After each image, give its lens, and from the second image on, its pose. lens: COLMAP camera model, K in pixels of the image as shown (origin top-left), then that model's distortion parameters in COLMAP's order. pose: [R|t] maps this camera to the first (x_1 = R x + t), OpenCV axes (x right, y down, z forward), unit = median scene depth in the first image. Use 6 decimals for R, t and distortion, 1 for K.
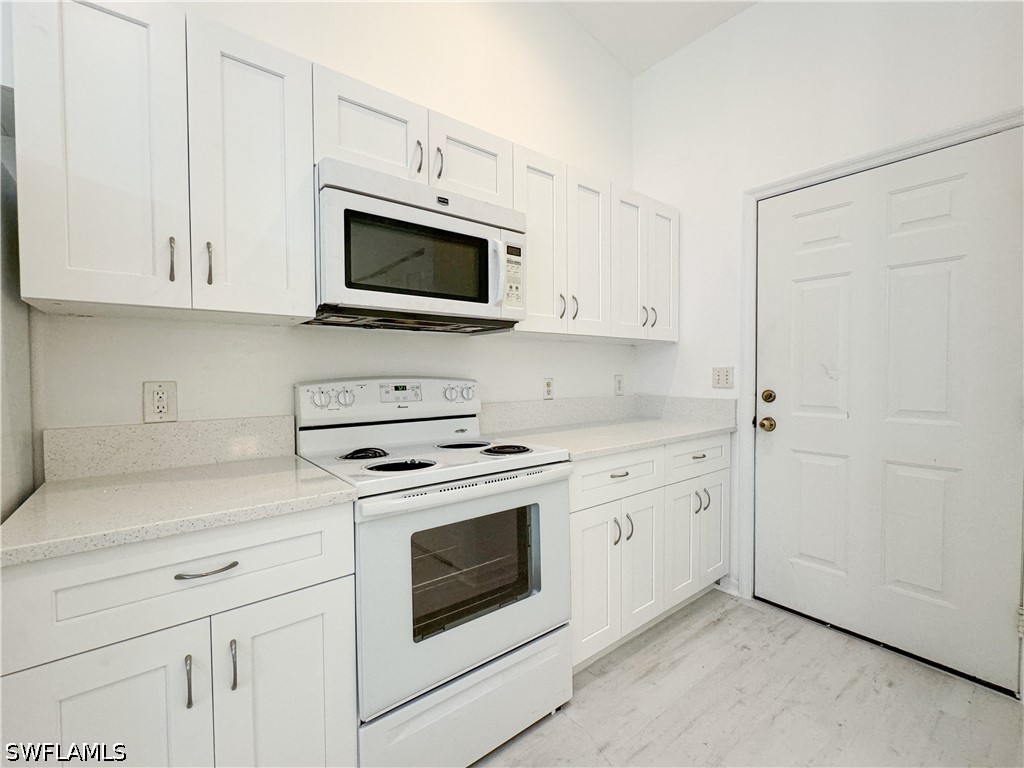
lens RADIAL K [[448.3, 0, 513.6], [0, 448.3, 384.8], [0, 0, 1]] dist [-0.000433, -0.000020]
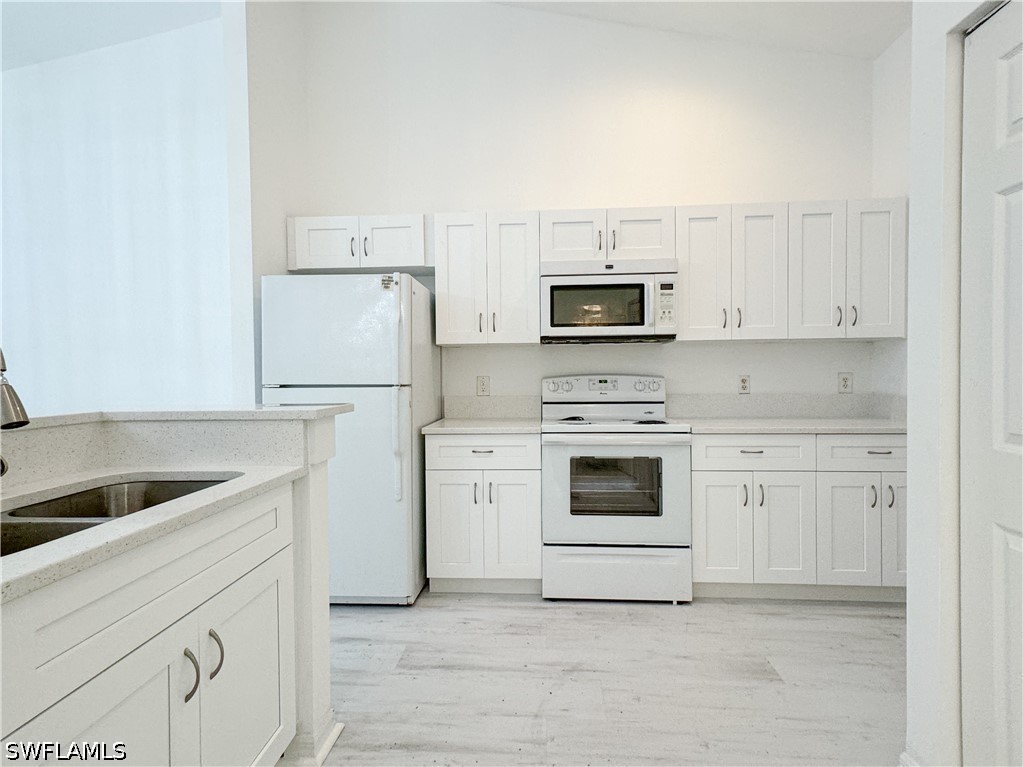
lens RADIAL K [[521.3, 0, 511.5], [0, 521.3, 383.5], [0, 0, 1]] dist [0.024074, 0.000103]
pose [[0.739830, 0.011920, -0.672689, 0.740275], [-0.013510, 0.999905, 0.002859, 0.013833], [0.672659, 0.006973, 0.739920, -0.555967]]
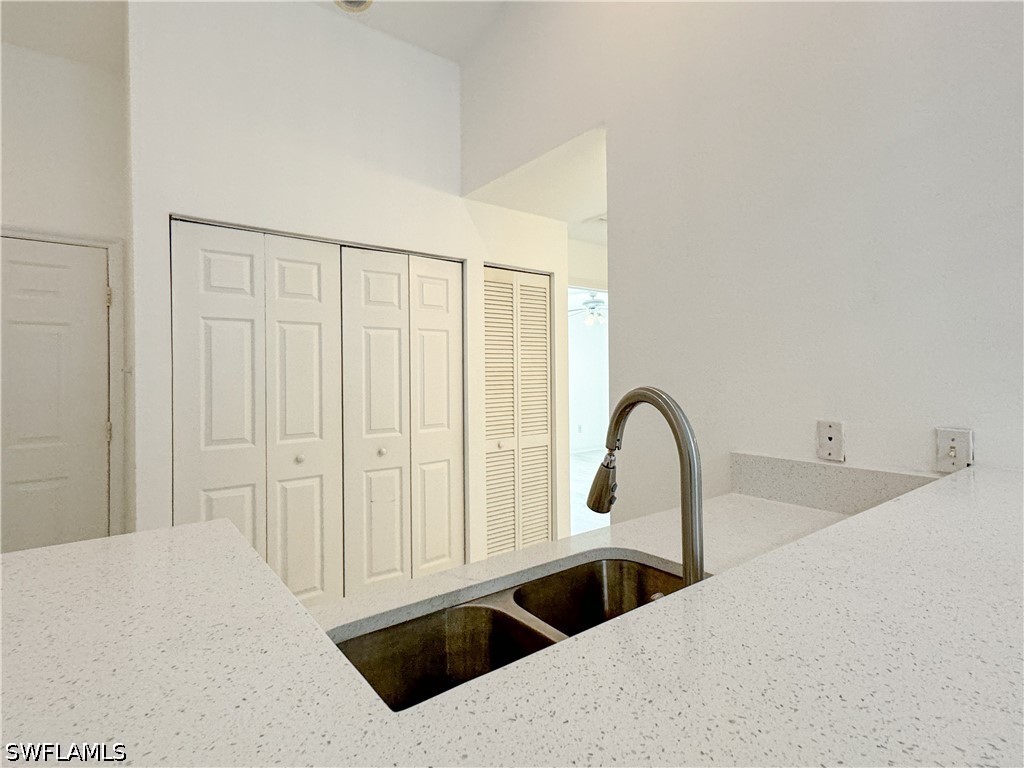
lens RADIAL K [[523.5, 0, 515.6], [0, 523.5, 371.5], [0, 0, 1]] dist [0.016872, 0.000332]
pose [[0.018768, 0.011230, 0.999761, -0.604928], [0.039133, 0.999162, -0.011958, -0.059632], [-0.999058, 0.039348, 0.018313, -0.412733]]
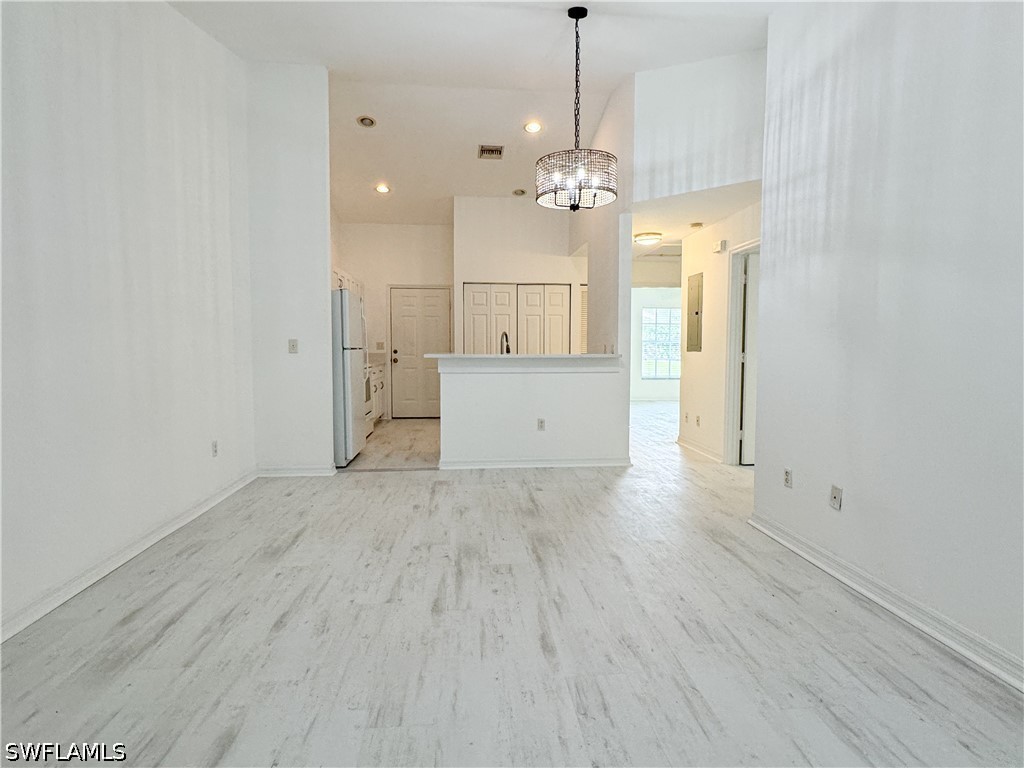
lens RADIAL K [[540.3, 0, 510.3], [0, 540.3, 376.6], [0, 0, 1]] dist [-0.000084, 0.000759]
pose [[0.556189, -0.043436, 0.829920, -2.702540], [0.019924, 0.999043, 0.038935, 0.088817], [-0.830817, -0.005120, 0.556523, -2.249222]]
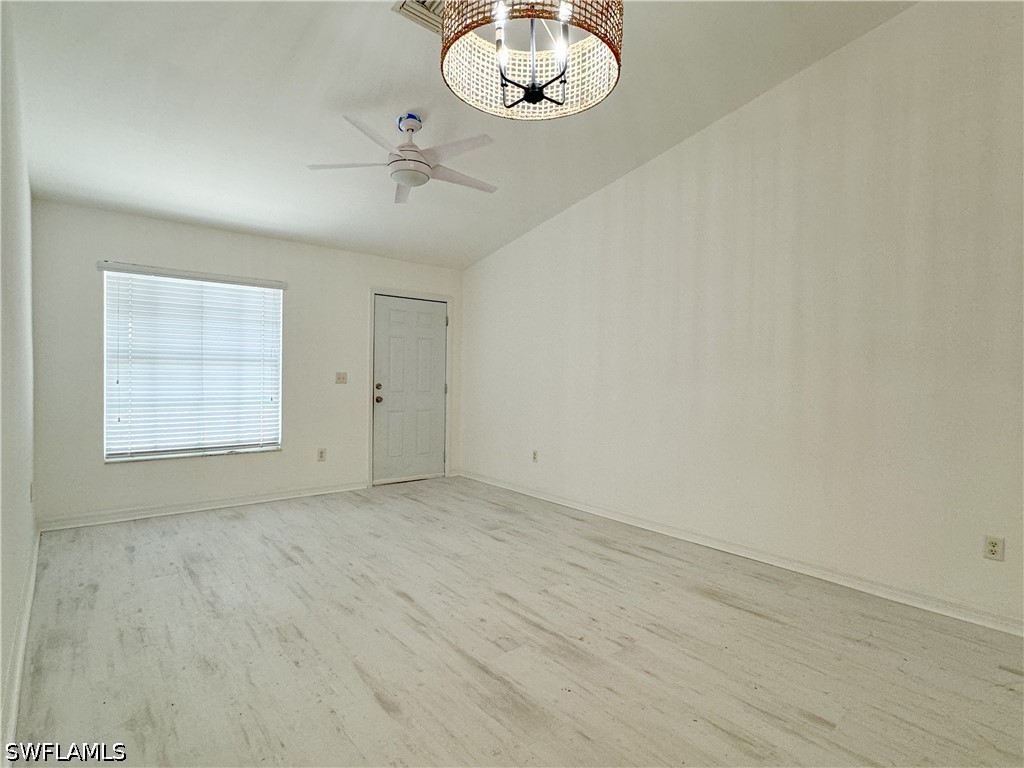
lens RADIAL K [[527.2, 0, 512.3], [0, 527.2, 385.3], [0, 0, 1]] dist [0.002086, 0.000041]
pose [[0.025084, 0.032005, -0.999173, -0.044736], [-0.047732, 0.998386, 0.030781, 0.009342], [0.998545, 0.046920, 0.026571, -1.386775]]
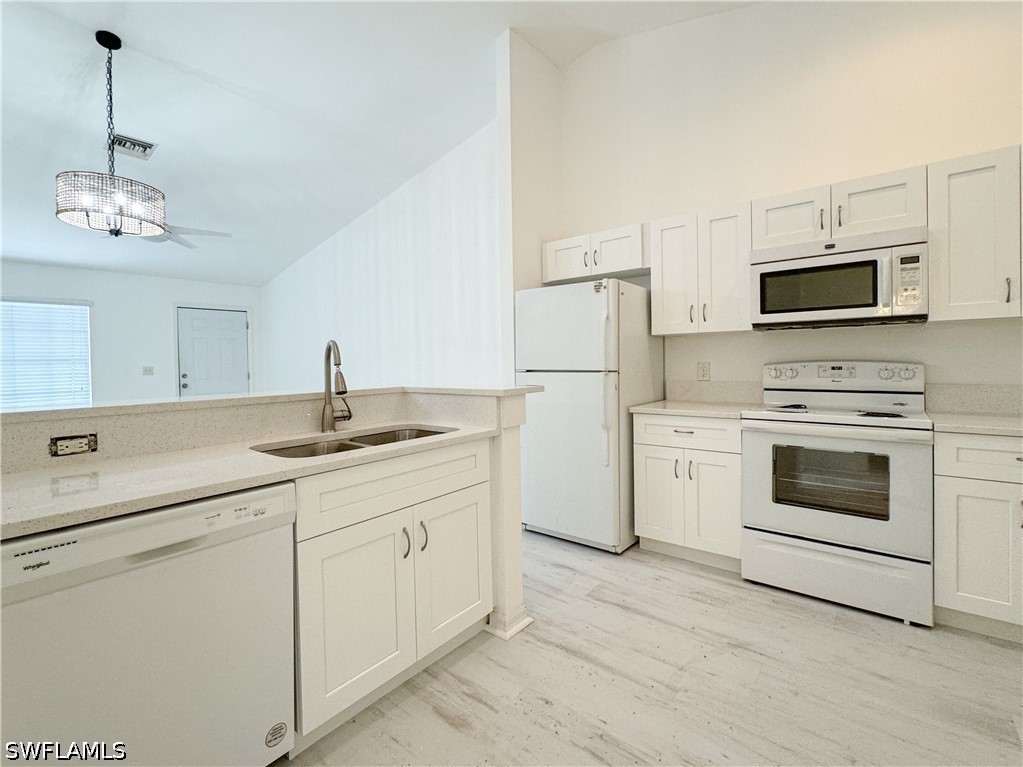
lens RADIAL K [[463.7, 0, 512.1], [0, 463.7, 367.8], [0, 0, 1]] dist [-0.000047, -0.000086]
pose [[0.219920, 0.018196, -0.975348, 0.989210], [-0.011995, 0.999801, 0.015947, -0.005118], [0.975444, 0.008192, 0.220095, -0.348754]]
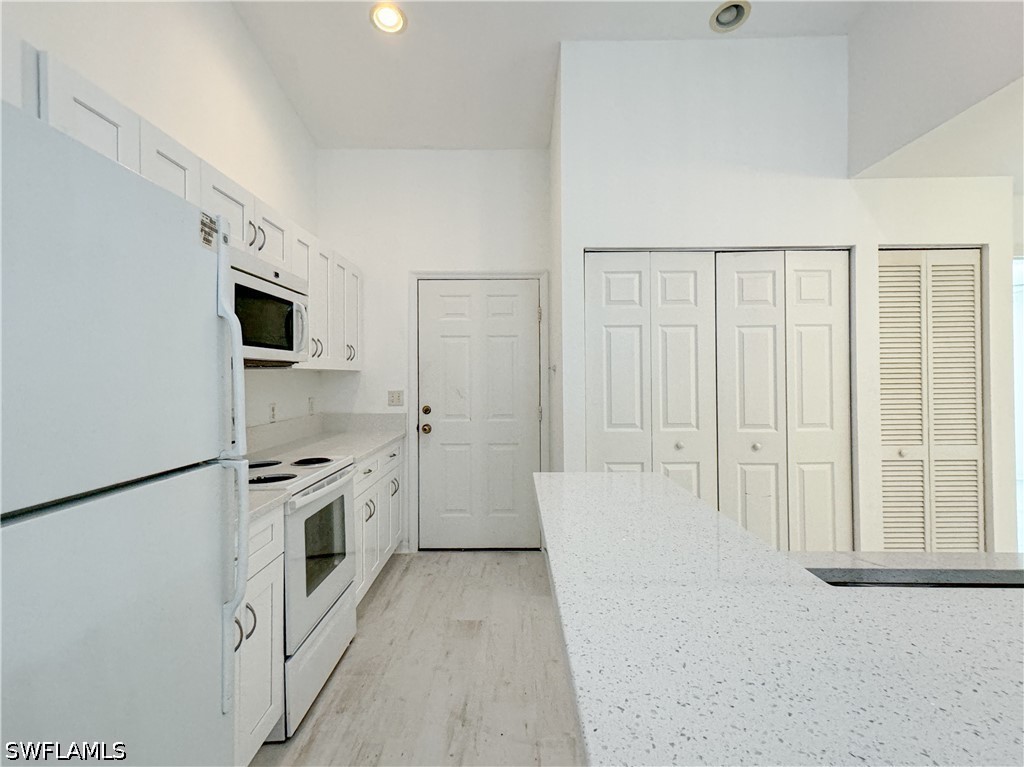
lens RADIAL K [[519.3, 0, 510.3], [0, 519.3, 369.4], [0, 0, 1]] dist [0.020580, 0.000263]
pose [[0.631530, 0.011558, 0.775265, -0.772041], [0.025219, 0.999054, -0.035438, -0.053154], [-0.774941, 0.041932, 0.630641, -0.409928]]
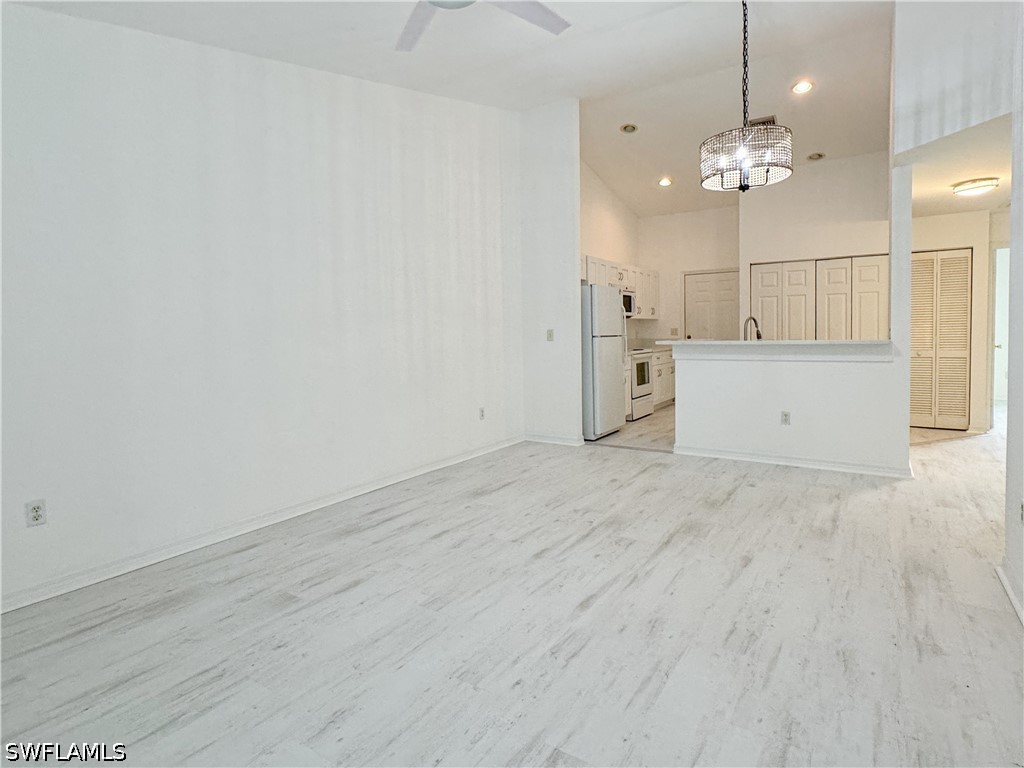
lens RADIAL K [[538.9, 0, 513.0], [0, 538.9, 354.3], [0, 0, 1]] dist [-0.001684, 0.000424]
pose [[0.953339, -0.024780, 0.300883, -2.251726], [0.021948, 0.999677, 0.012789, 0.090232], [-0.301103, -0.005589, 0.953575, -2.880931]]
